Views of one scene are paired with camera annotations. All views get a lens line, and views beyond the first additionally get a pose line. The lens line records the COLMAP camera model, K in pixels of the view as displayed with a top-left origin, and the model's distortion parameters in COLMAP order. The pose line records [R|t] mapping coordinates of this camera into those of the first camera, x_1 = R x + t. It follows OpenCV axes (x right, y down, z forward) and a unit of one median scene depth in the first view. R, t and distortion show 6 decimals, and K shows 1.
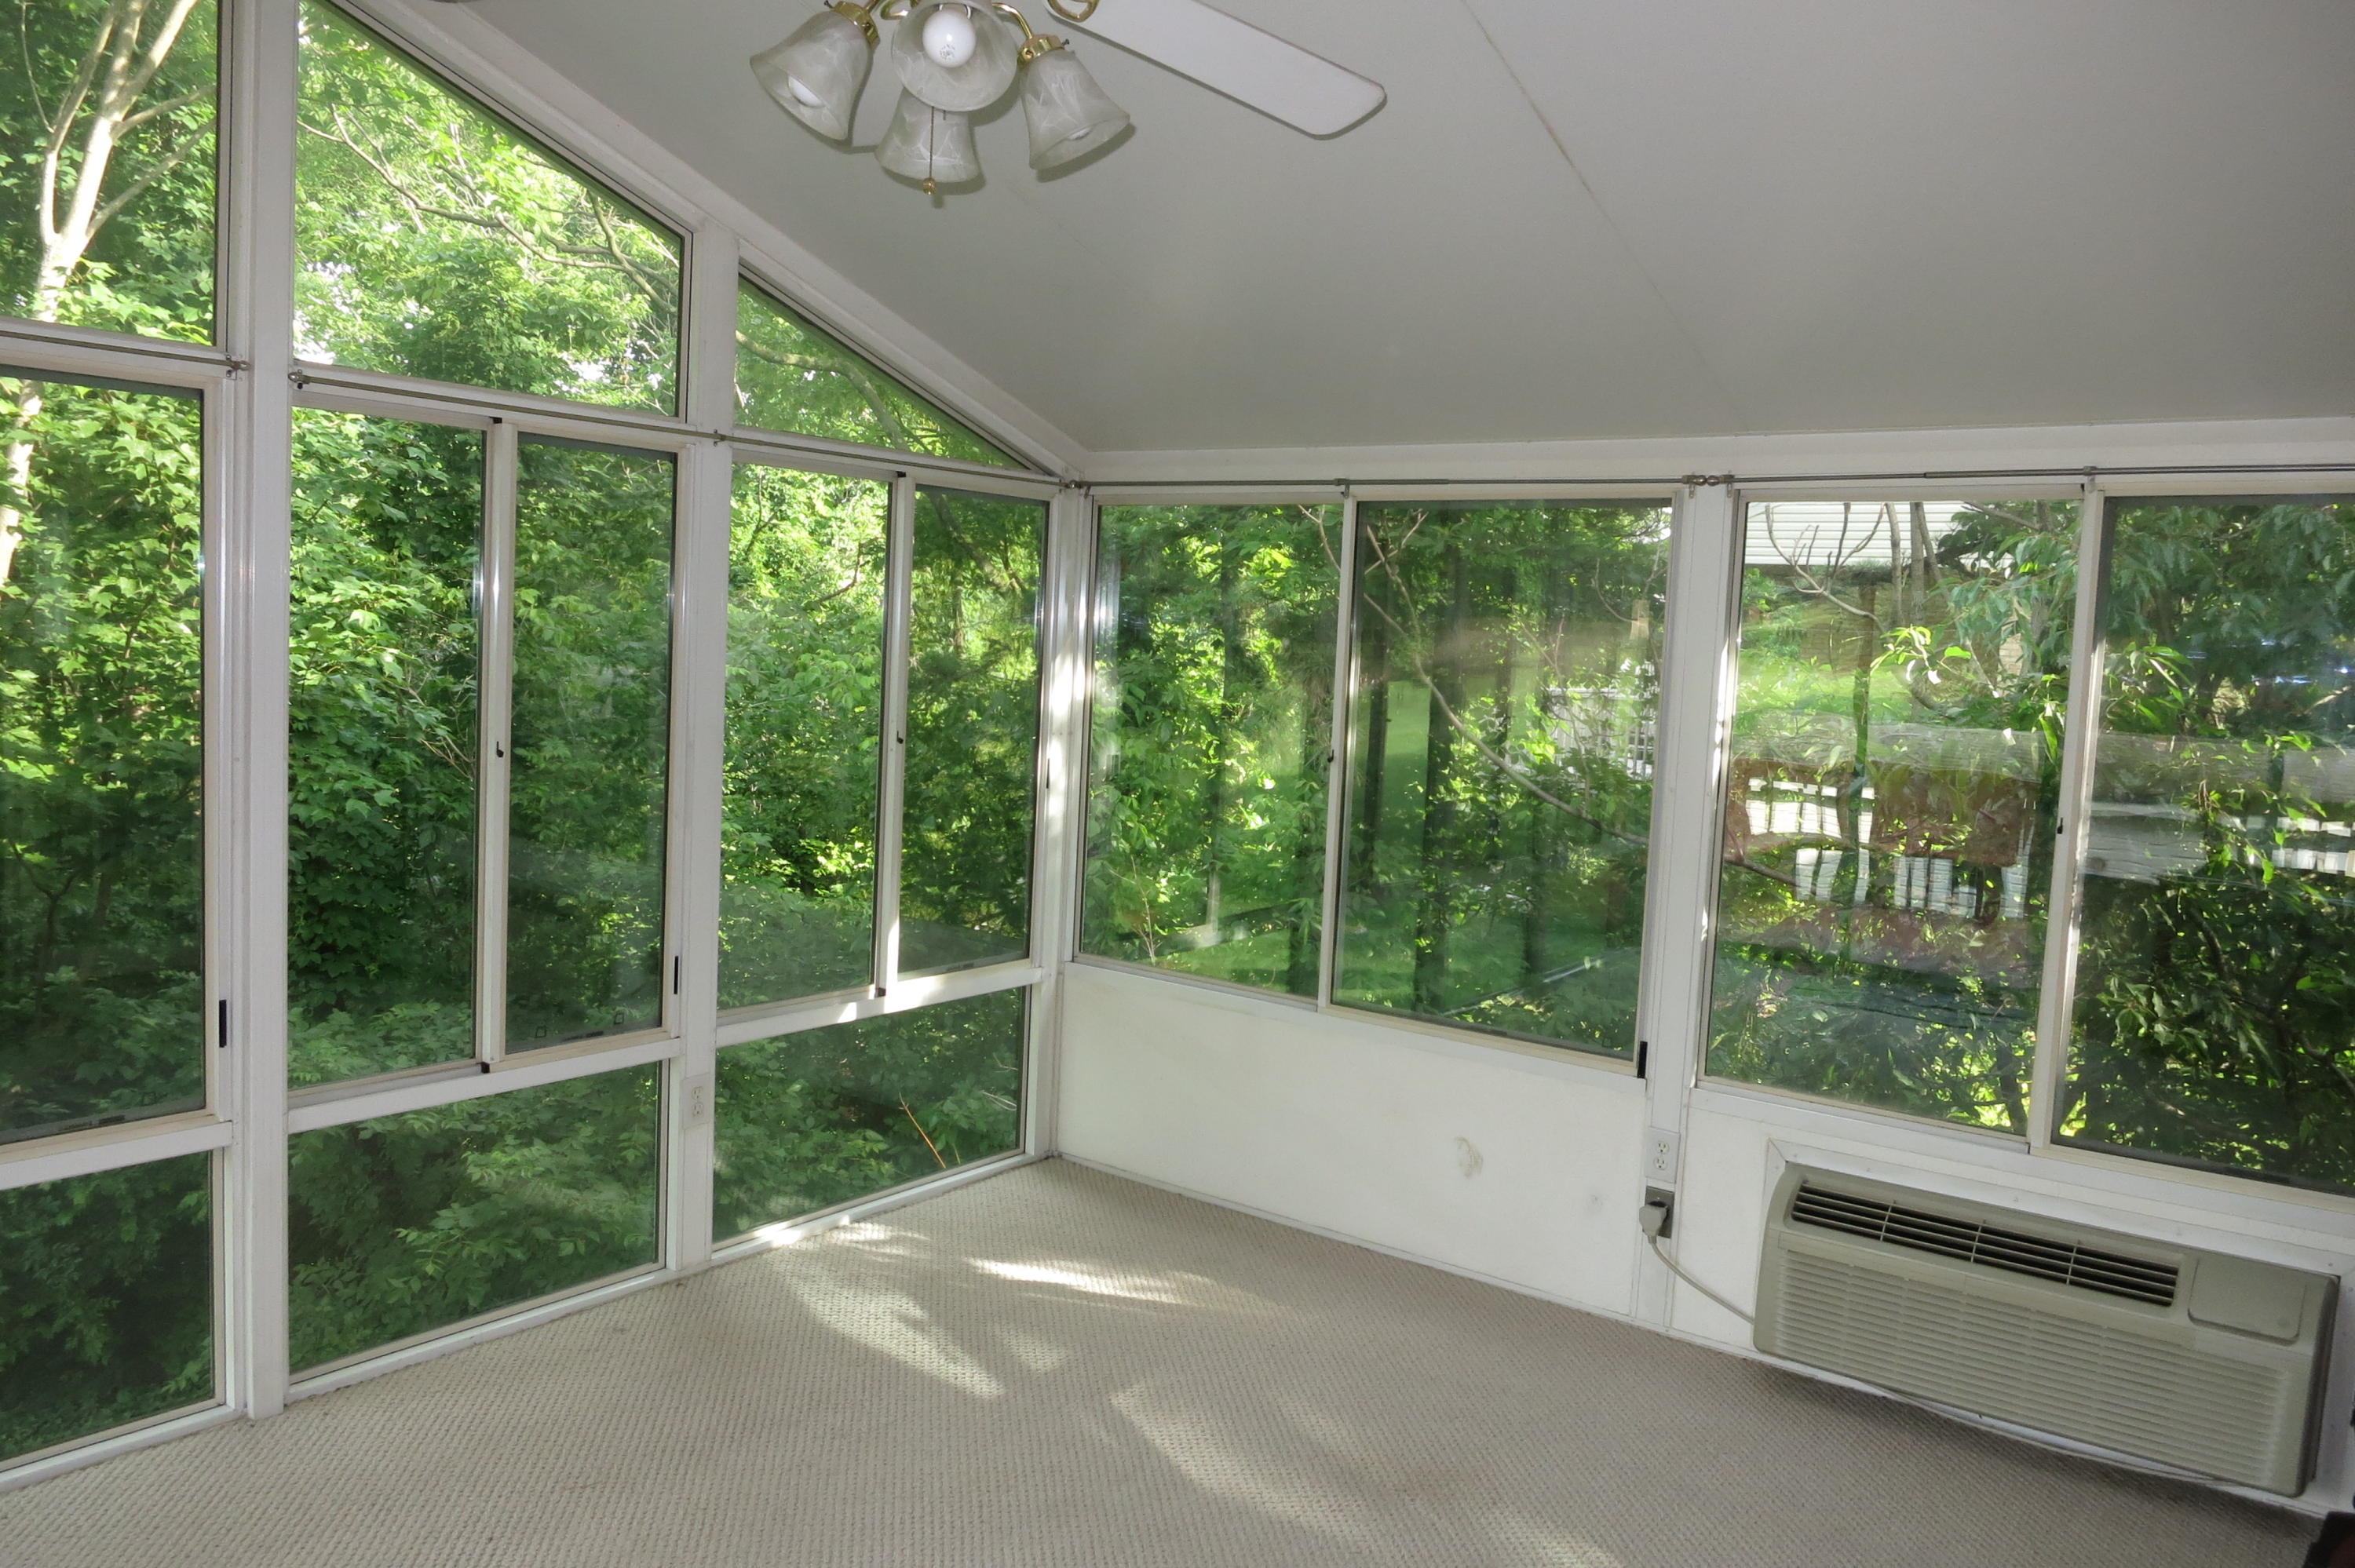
lens RADIAL K [[1707.9, 0, 1167.5], [0, 1707.9, 785.1], [0, 0, 1]] dist [-0.034955, -0.001422]
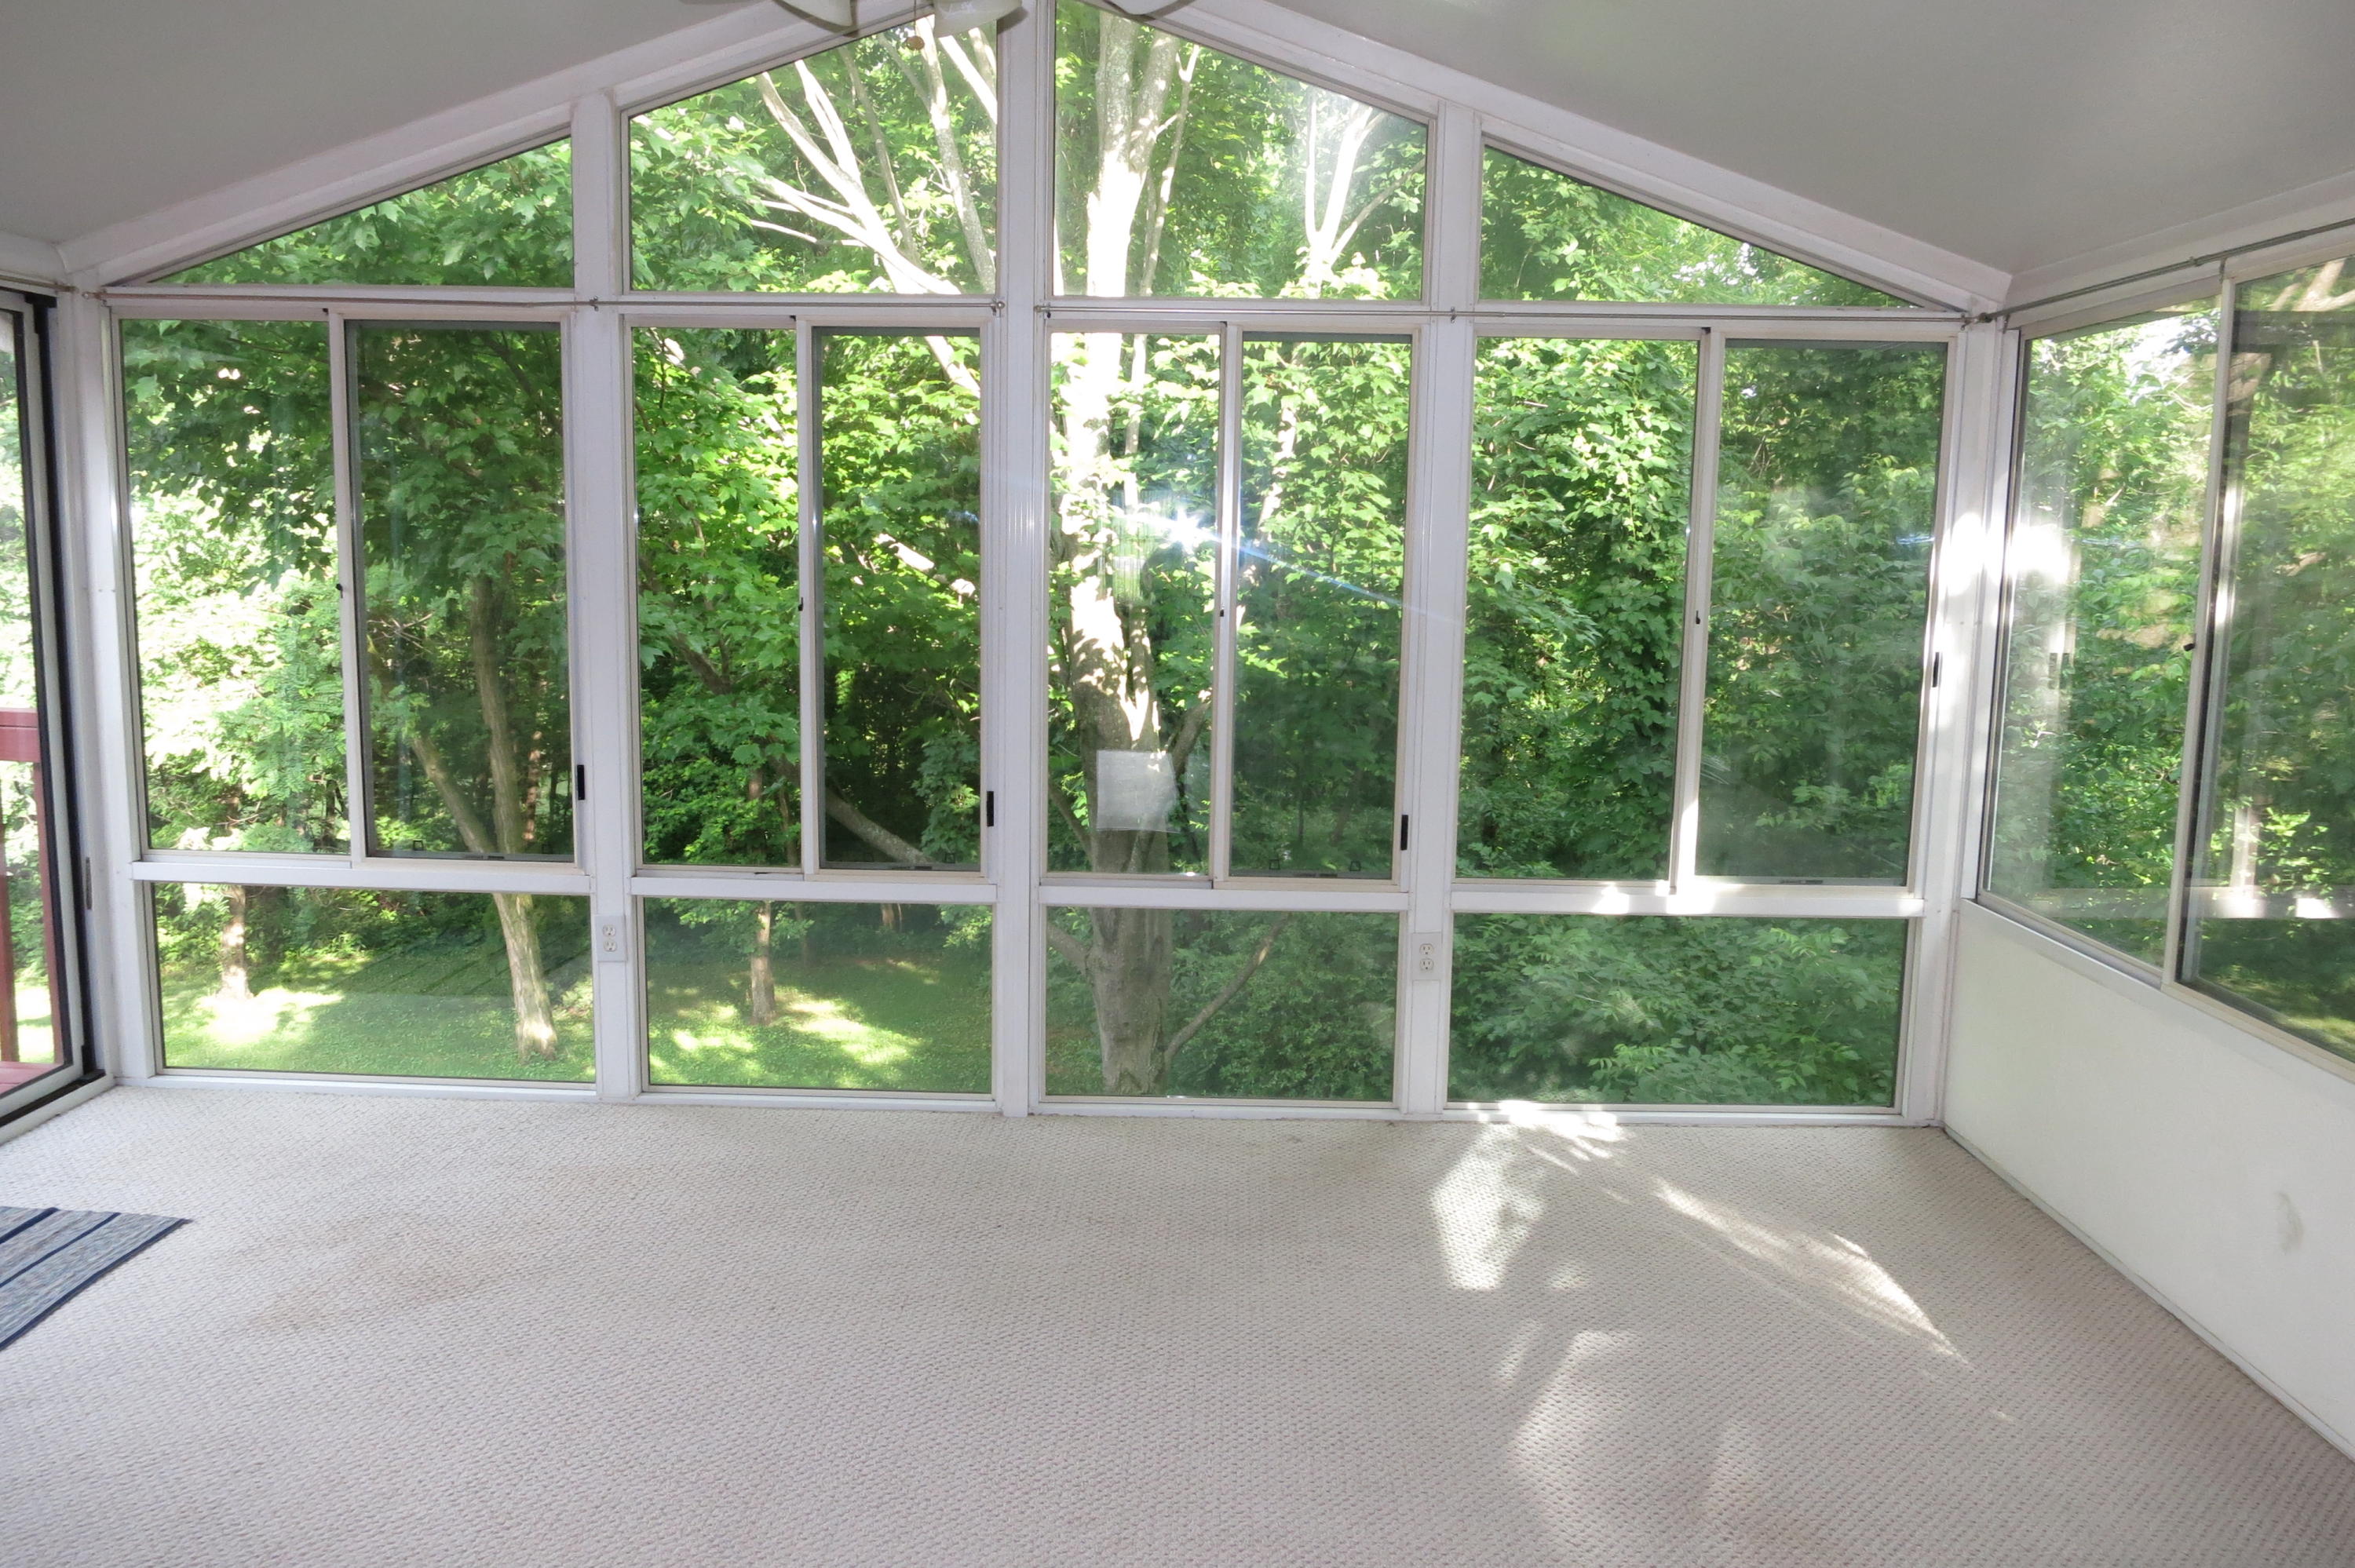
lens RADIAL K [[1707.9, 0, 1167.5], [0, 1707.9, 785.1], [0, 0, 1]] dist [-0.034955, -0.001422]
pose [[0.598765, 0.075641, -0.797345, 0.430276], [-0.061006, 0.996945, 0.048764, 0.037108], [0.798598, 0.019445, 0.601550, 0.229198]]
